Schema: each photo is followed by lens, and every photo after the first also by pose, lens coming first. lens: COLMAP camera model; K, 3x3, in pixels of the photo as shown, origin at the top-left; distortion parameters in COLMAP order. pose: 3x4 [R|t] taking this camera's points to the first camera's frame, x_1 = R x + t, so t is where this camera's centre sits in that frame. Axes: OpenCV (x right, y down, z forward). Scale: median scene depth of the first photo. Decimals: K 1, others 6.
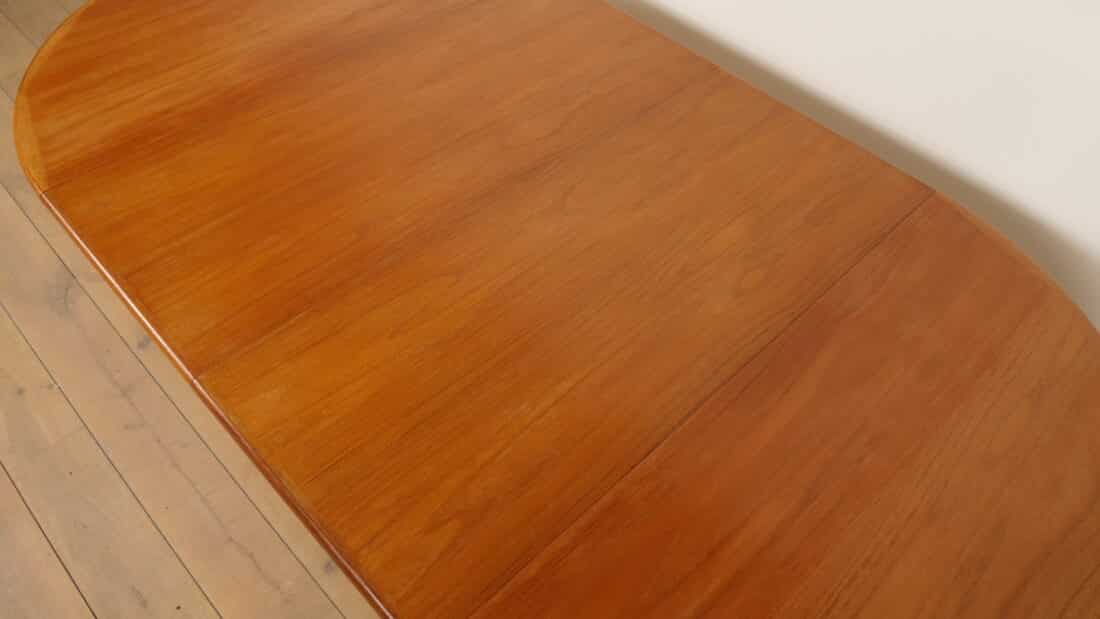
lens RADIAL K [[775.6, 0, 553.8], [0, 775.6, 309.3], [0, 0, 1]] dist [-0.038568, -0.006720]
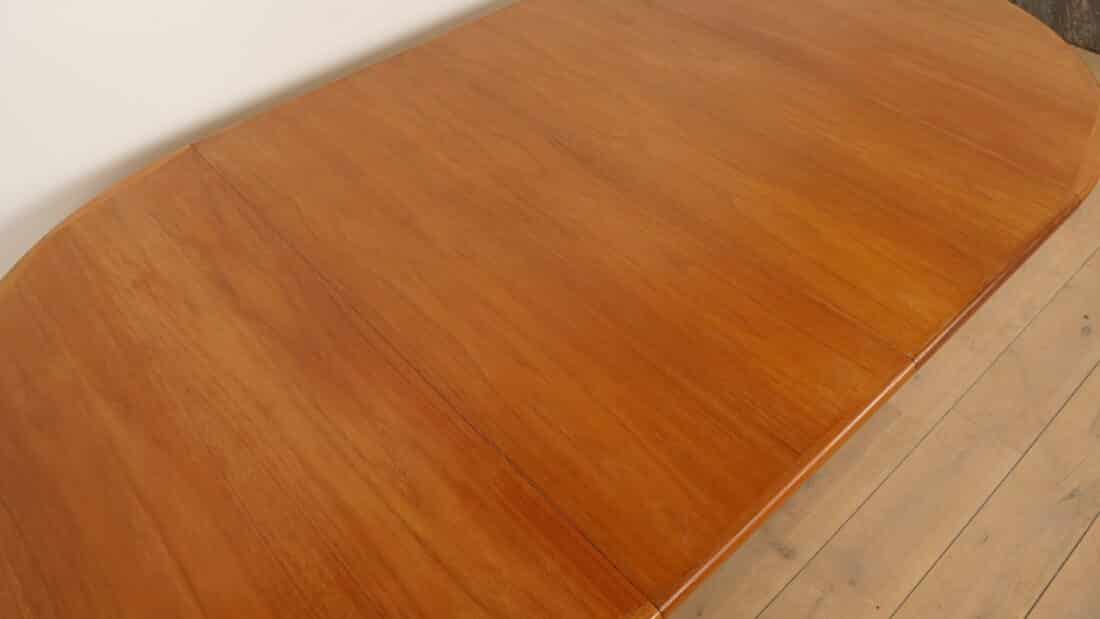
lens RADIAL K [[775.6, 0, 553.7], [0, 775.6, 315.0], [0, 0, 1]] dist [-0.038568, -0.006720]
pose [[0.060660, -0.785365, 0.616054, -0.960359], [0.795229, 0.411042, 0.445707, -0.669816], [-0.603267, 0.462867, 0.649479, 0.562747]]
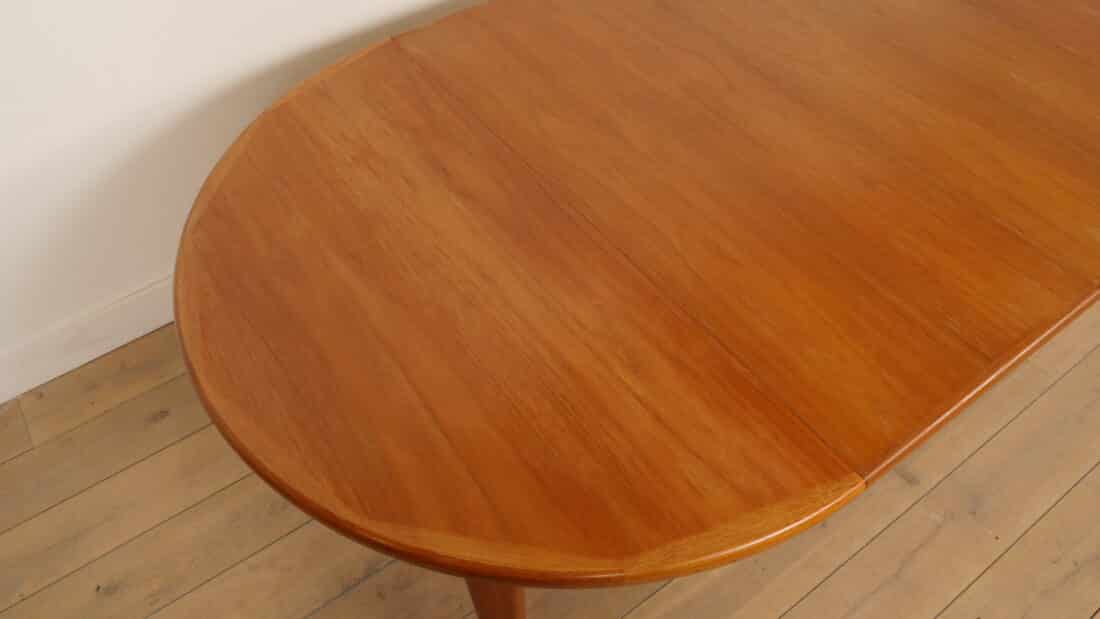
lens RADIAL K [[775.6, 0, 555.2], [0, 775.6, 310.6], [0, 0, 1]] dist [-0.038568, -0.006720]
pose [[0.173043, -0.811671, 0.557895, -1.080510], [0.786499, 0.454836, 0.417783, -0.813854], [-0.592853, 0.366490, 0.717085, 0.654300]]
